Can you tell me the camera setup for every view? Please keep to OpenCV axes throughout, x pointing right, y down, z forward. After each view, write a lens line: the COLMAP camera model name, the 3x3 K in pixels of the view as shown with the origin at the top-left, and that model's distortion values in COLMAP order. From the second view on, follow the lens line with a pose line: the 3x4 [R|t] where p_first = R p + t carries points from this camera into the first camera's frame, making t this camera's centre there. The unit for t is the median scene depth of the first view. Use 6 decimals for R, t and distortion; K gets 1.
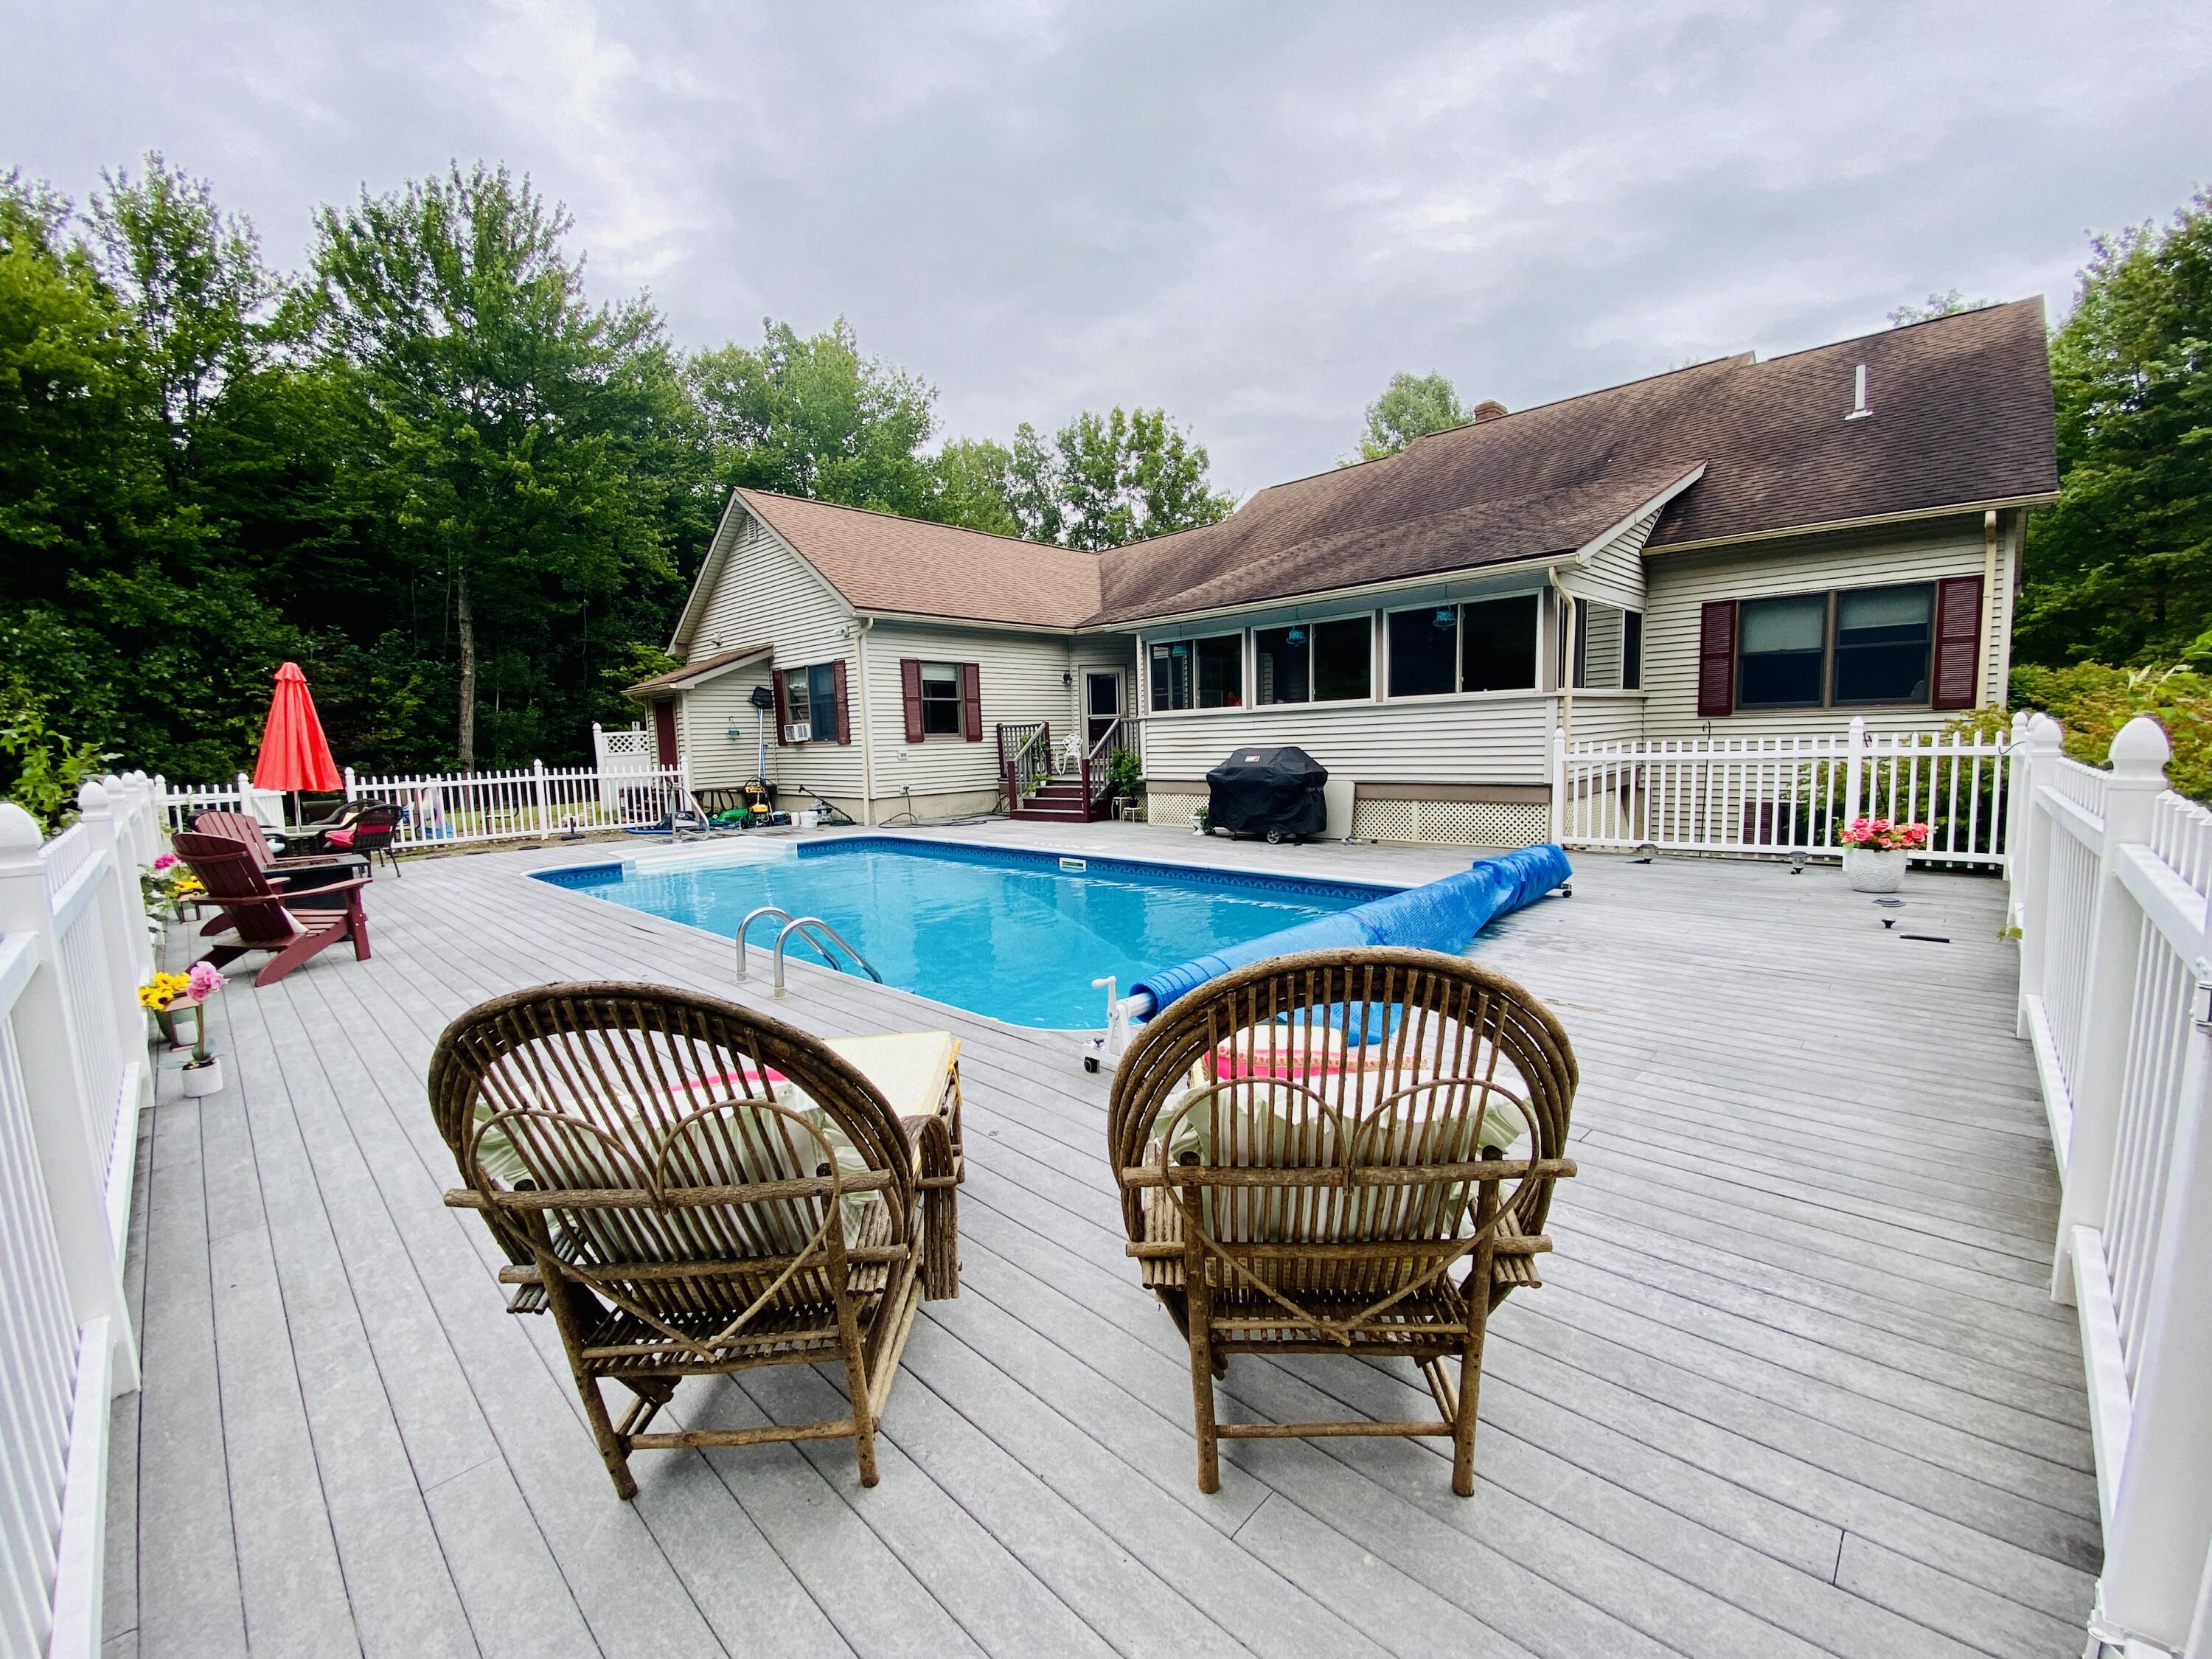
lens RADIAL K [[883.9, 0, 1102.5], [0, 883.9, 835.9], [0, 0, 1]] dist [0.039287, -0.031910]
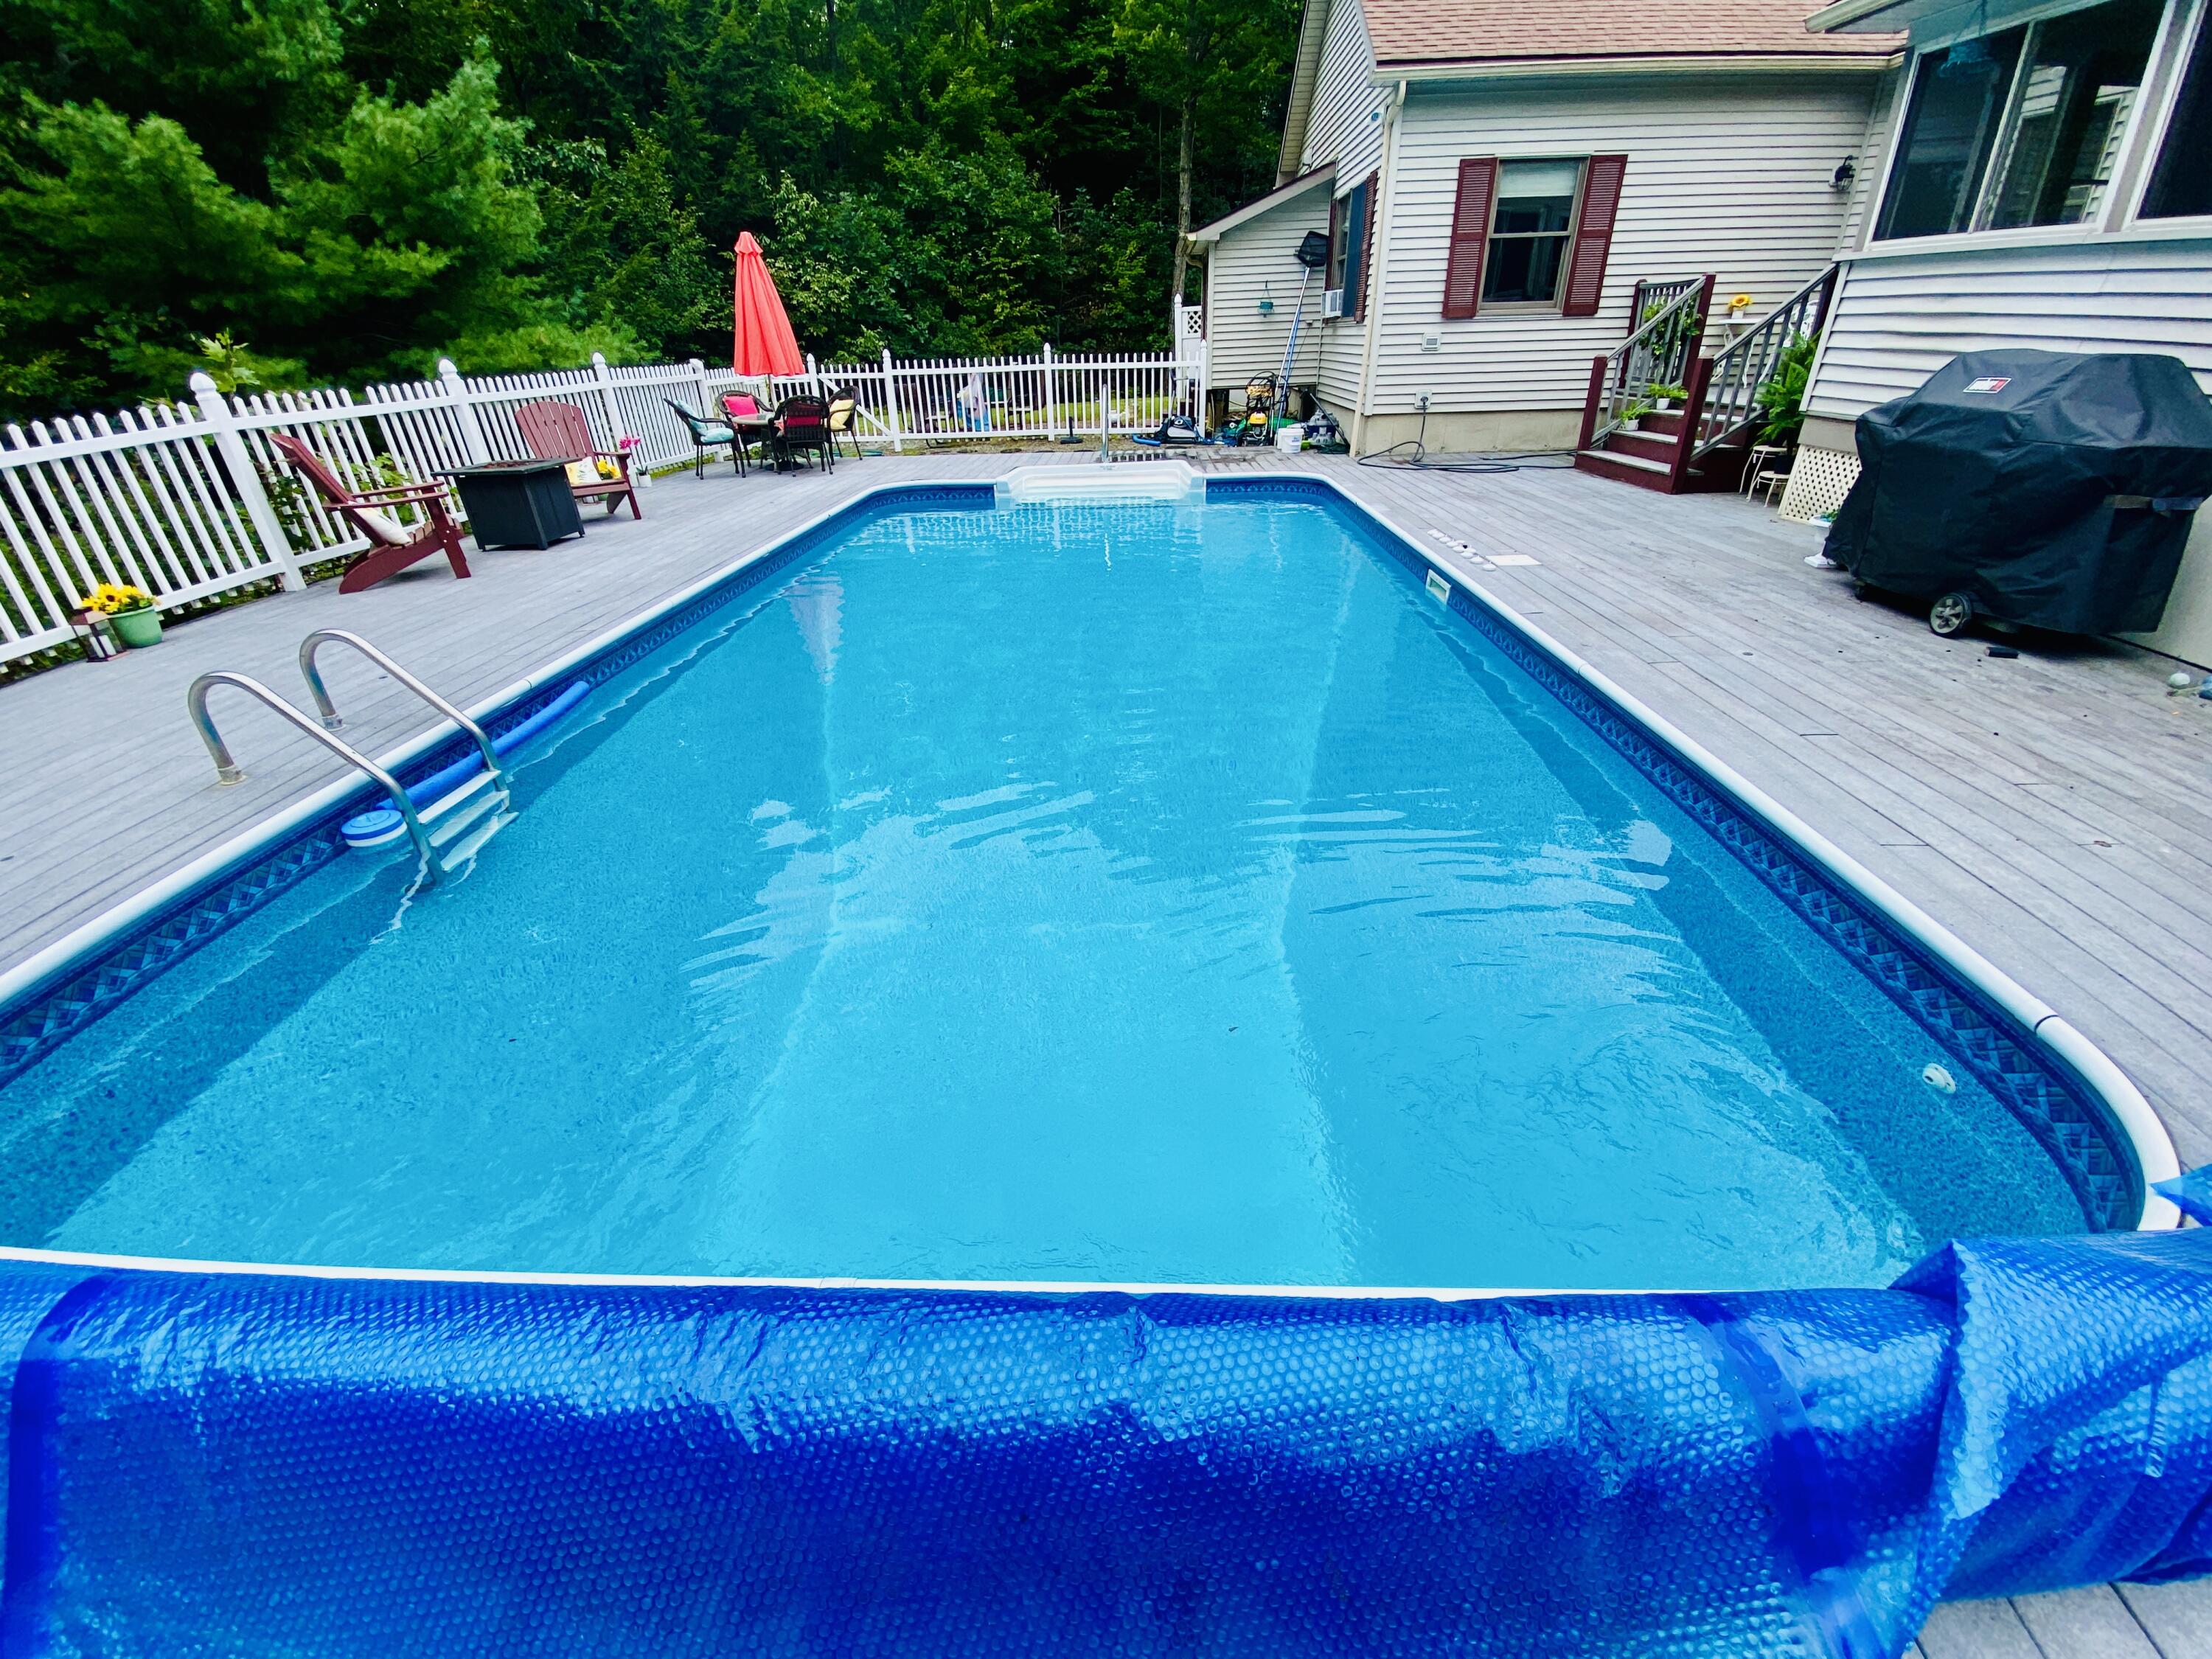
lens RADIAL K [[896.7, 0, 1103.4], [0, 896.7, 829.8], [0, 0, 1]] dist [0.016314, -0.017660]
pose [[0.675131, 0.362334, -0.642583, 0.169868], [-0.070115, 0.898639, 0.433050, -0.042389], [0.734358, -0.247311, 0.632104, 0.351645]]
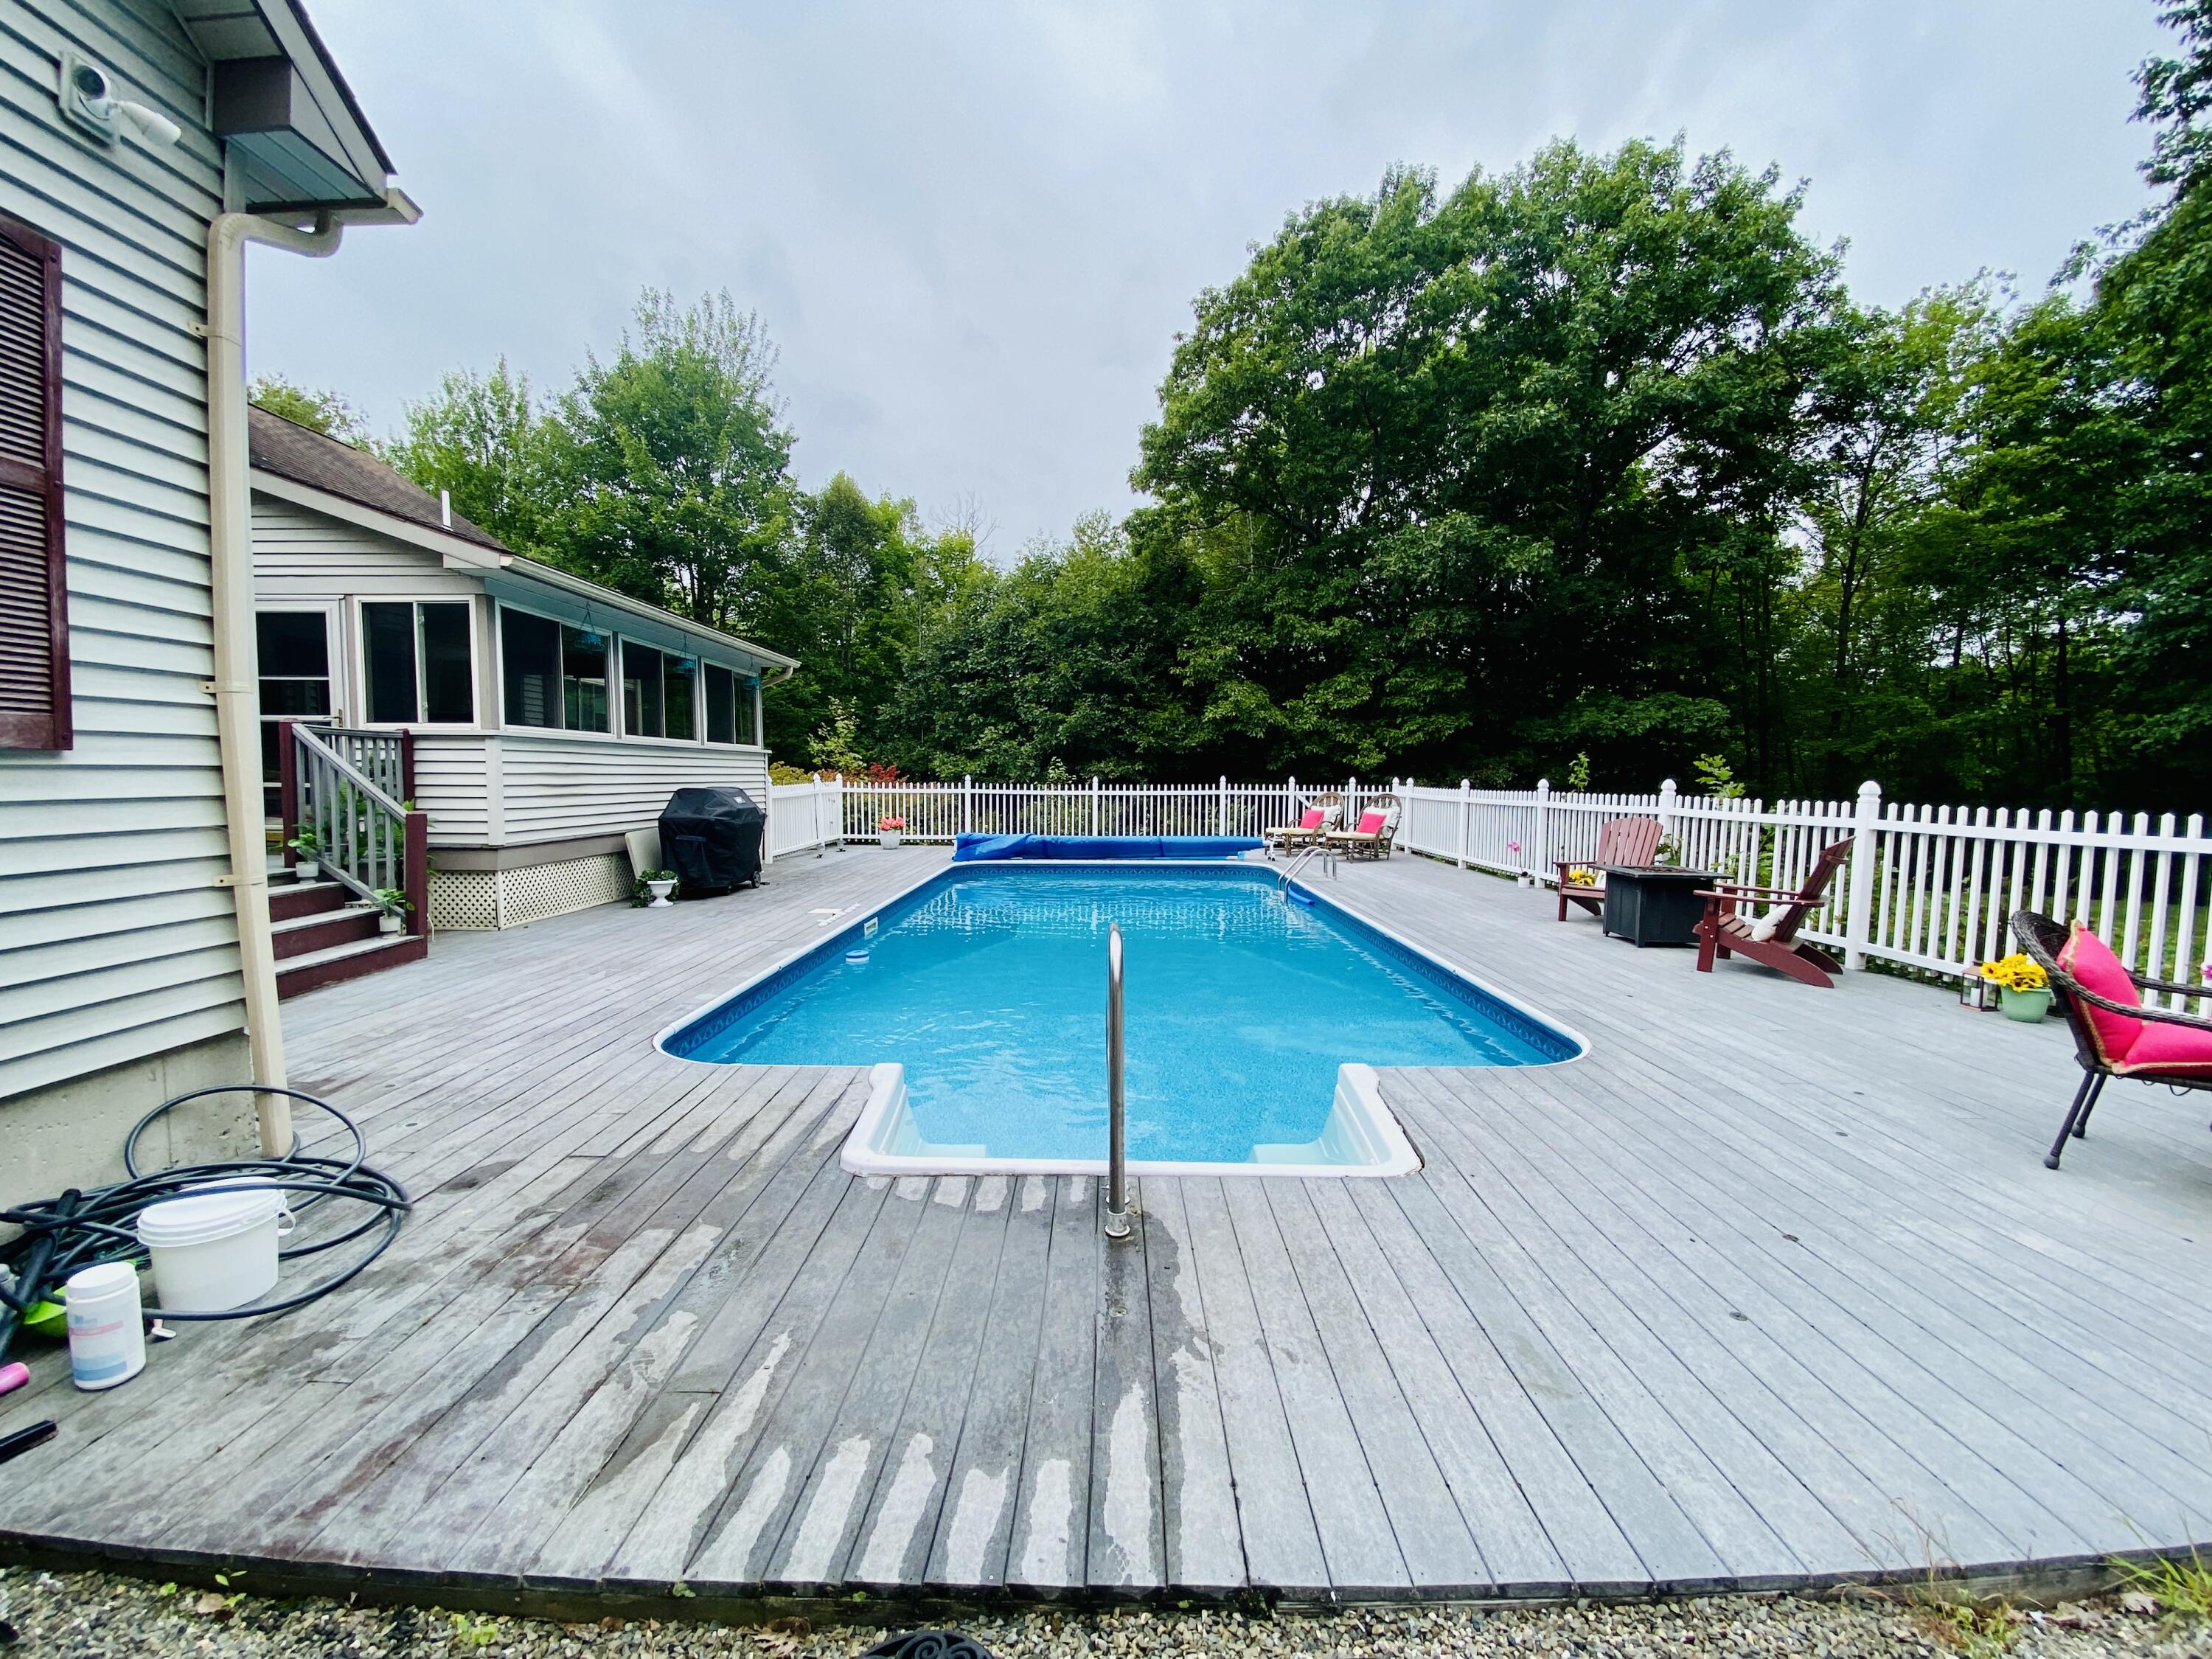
lens RADIAL K [[883.9, 0, 1102.5], [0, 883.9, 835.9], [0, 0, 1]] dist [0.039287, -0.031910]
pose [[-0.694173, -0.022941, 0.719442, -0.565793], [0.091149, 0.988645, 0.119473, -0.094684], [-0.714014, 0.148511, -0.684200, 1.028257]]
